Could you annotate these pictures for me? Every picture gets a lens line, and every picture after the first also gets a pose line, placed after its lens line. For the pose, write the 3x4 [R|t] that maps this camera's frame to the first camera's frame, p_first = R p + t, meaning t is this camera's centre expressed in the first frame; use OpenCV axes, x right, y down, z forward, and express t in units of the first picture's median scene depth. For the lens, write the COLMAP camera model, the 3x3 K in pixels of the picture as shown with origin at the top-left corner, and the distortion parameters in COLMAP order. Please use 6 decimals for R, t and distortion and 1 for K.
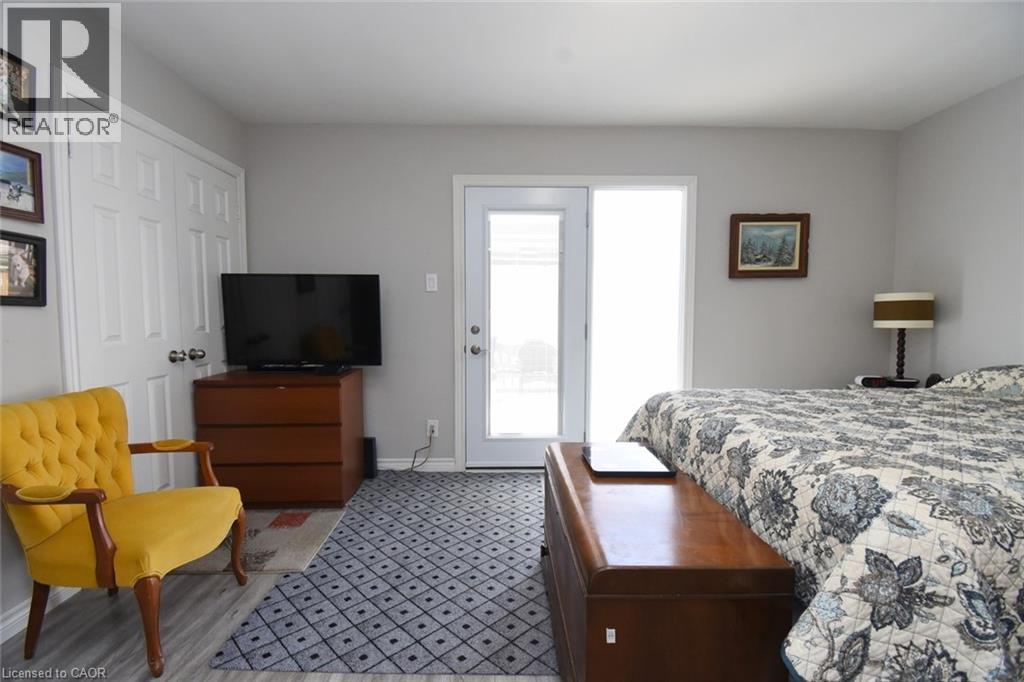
lens RADIAL K [[455.1, 0, 512.0], [0, 455.1, 341.0], [0, 0, 1]] dist [0.015418, -0.021931]
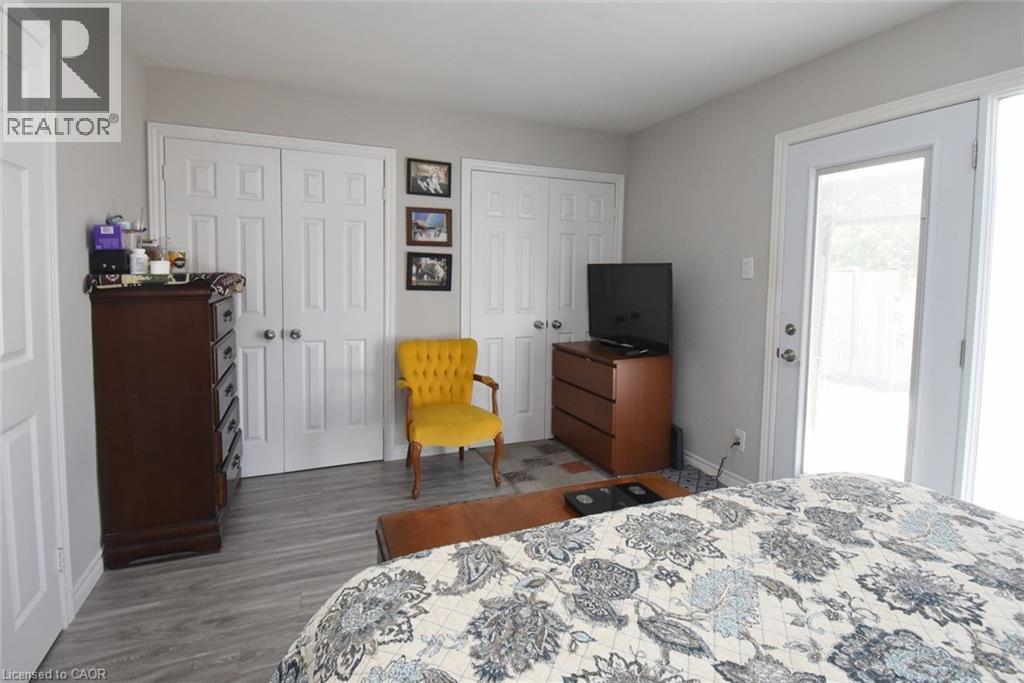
lens RADIAL K [[483.7, 0, 508.6], [0, 483.7, 300.6], [0, 0, 1]] dist [0.001300, 0.000138]
pose [[0.377505, 0.054781, -0.924386, 0.541294], [-0.073738, 0.996857, 0.028963, -0.067766], [0.923067, 0.057229, 0.380358, 0.278788]]
